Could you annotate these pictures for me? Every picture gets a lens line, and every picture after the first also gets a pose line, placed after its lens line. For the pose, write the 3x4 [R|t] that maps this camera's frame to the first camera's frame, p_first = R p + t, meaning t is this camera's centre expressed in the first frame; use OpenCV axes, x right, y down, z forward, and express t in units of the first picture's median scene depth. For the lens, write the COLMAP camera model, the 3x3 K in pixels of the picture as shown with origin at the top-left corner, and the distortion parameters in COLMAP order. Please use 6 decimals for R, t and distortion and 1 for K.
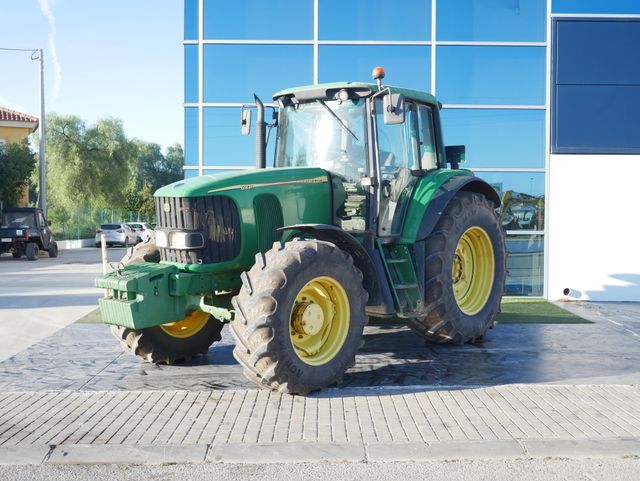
lens RADIAL K [[688.4, 0, 320.0], [0, 688.4, 240.5], [0, 0, 1]] dist [-0.029331, -0.015597]
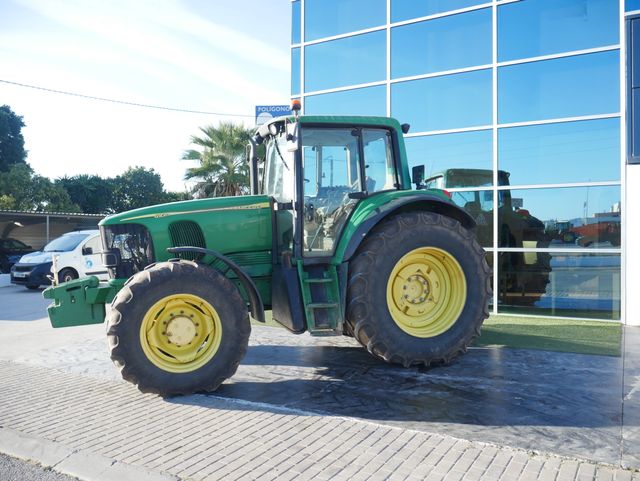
lens RADIAL K [[536.1, 0, 320.0], [0, 536.1, 240.5], [0, 0, 1]] dist [-0.023214, -0.007218]
pose [[0.866685, -0.005906, -0.498822, 0.574560], [-0.004985, 0.999777, -0.020499, -0.015892], [0.498832, 0.020253, 0.866462, 0.320425]]
